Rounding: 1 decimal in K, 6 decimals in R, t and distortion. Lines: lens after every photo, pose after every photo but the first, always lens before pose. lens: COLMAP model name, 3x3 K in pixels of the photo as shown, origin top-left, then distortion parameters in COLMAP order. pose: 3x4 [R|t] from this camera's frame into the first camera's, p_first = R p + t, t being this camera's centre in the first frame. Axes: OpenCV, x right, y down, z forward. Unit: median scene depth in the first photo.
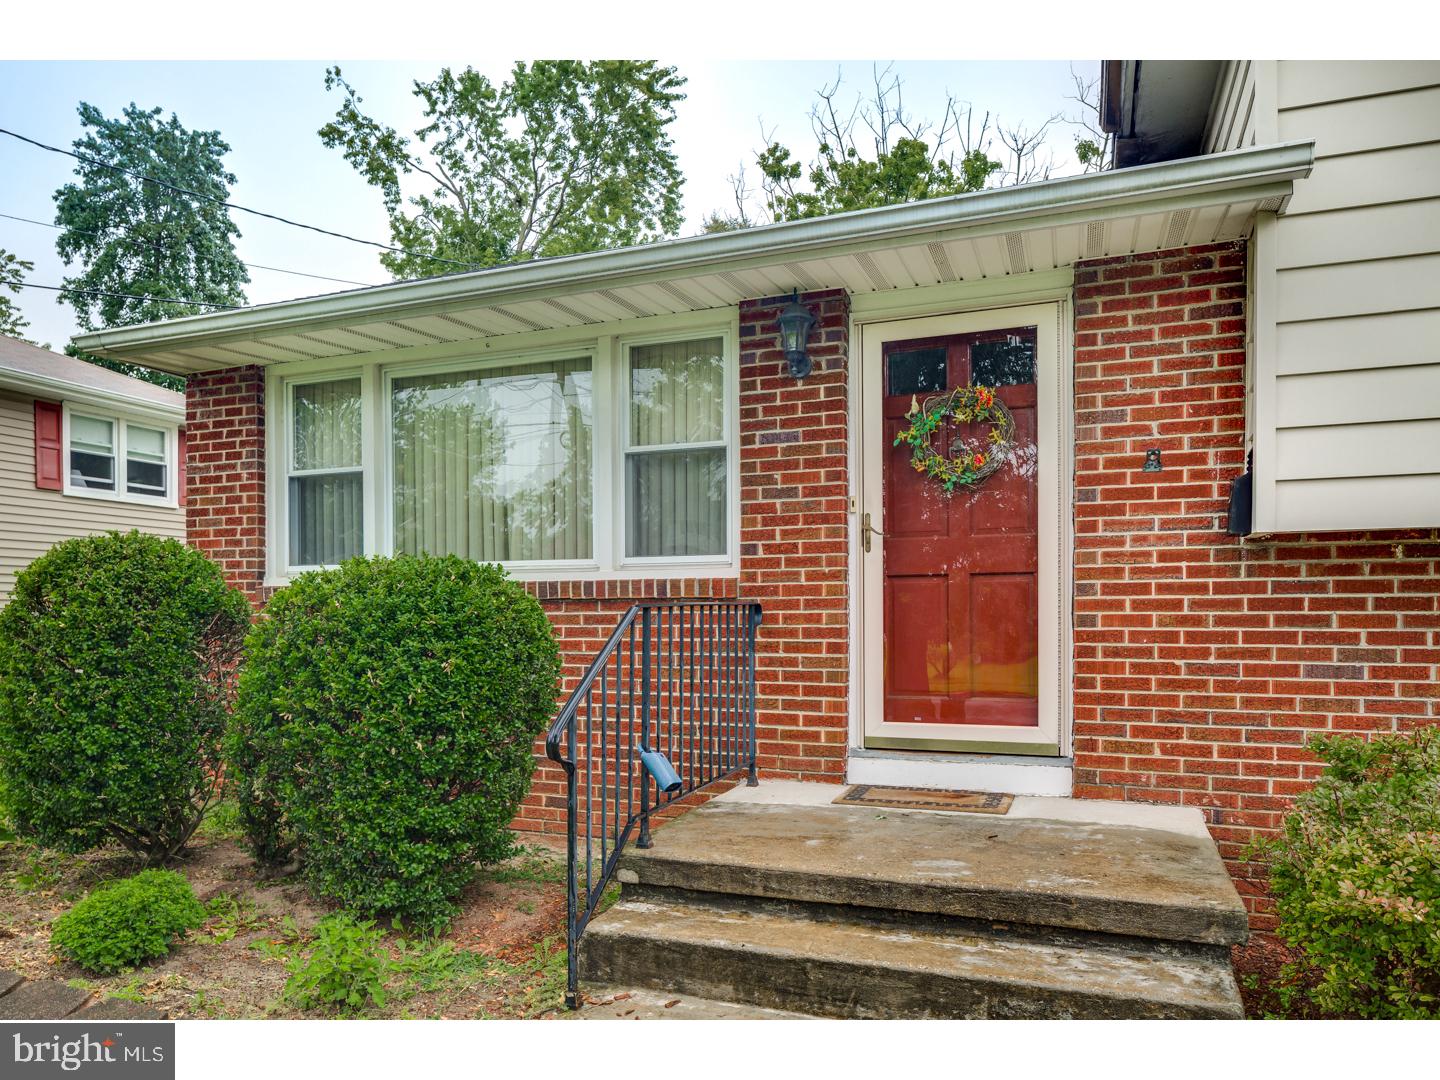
lens RADIAL K [[982.7, 0, 705.6], [0, 982.7, 625.5], [0, 0, 1]] dist [-0.007748, 0.004248]
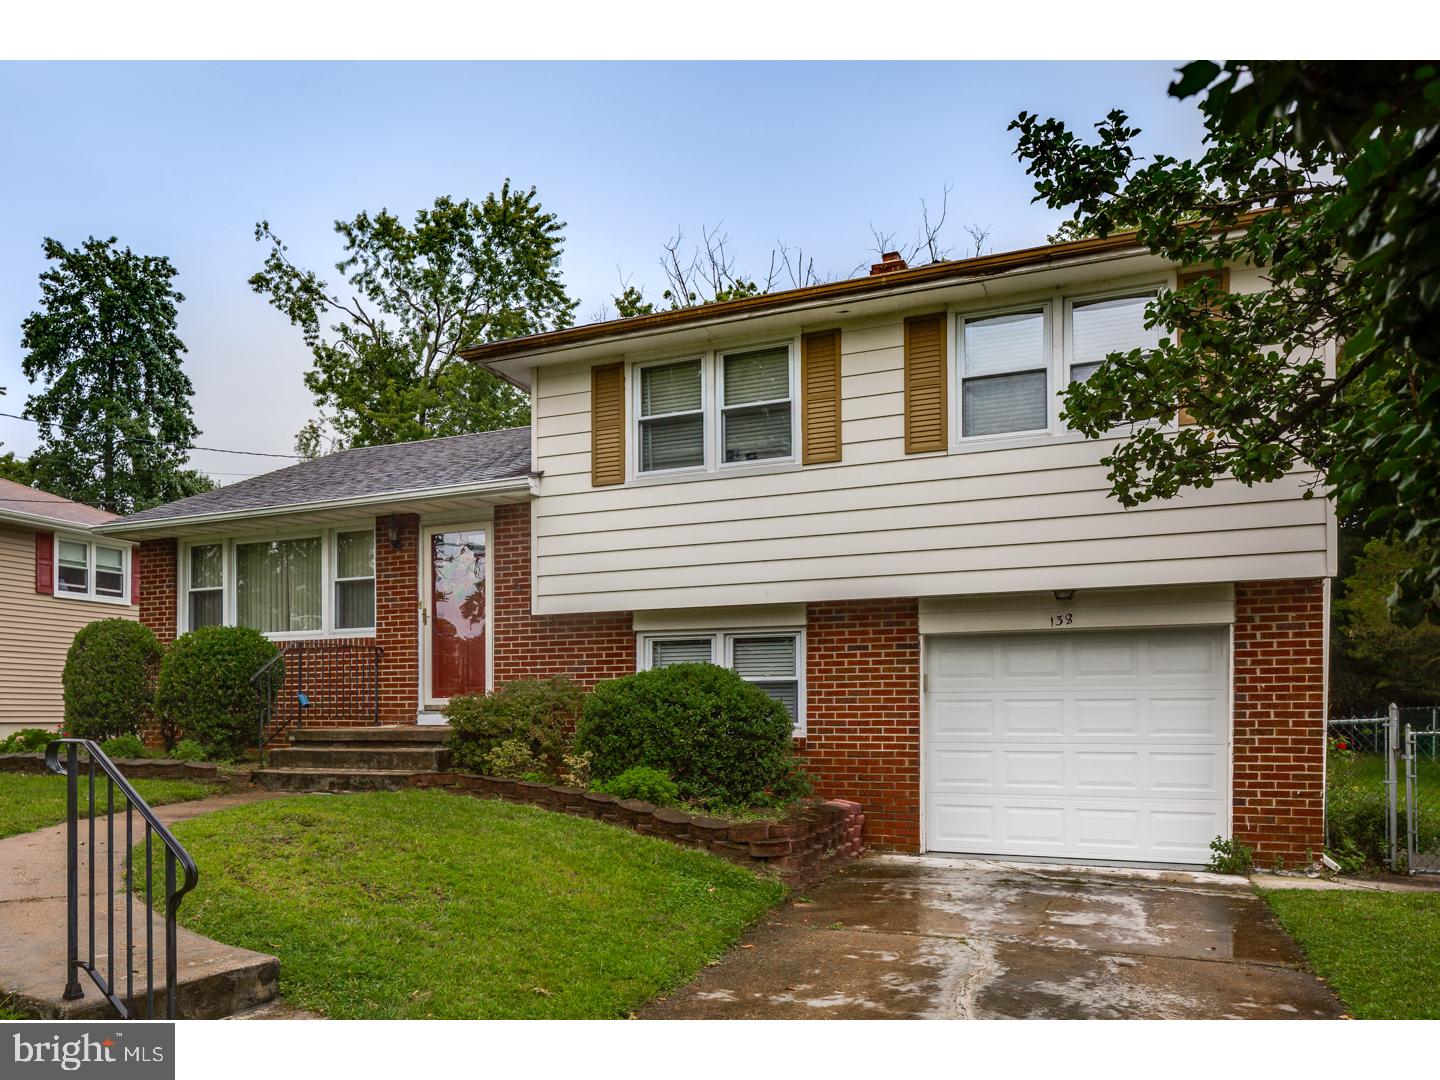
lens RADIAL K [[1088.7, 0, 623.1], [0, 1088.7, 701.4], [0, 0, 1]] dist [-0.003809, -0.003457]
pose [[0.998046, -0.001321, -0.062472, 0.118872], [-0.000209, 0.999701, -0.024469, 0.025222], [0.062485, 0.024434, 0.997747, -0.229710]]
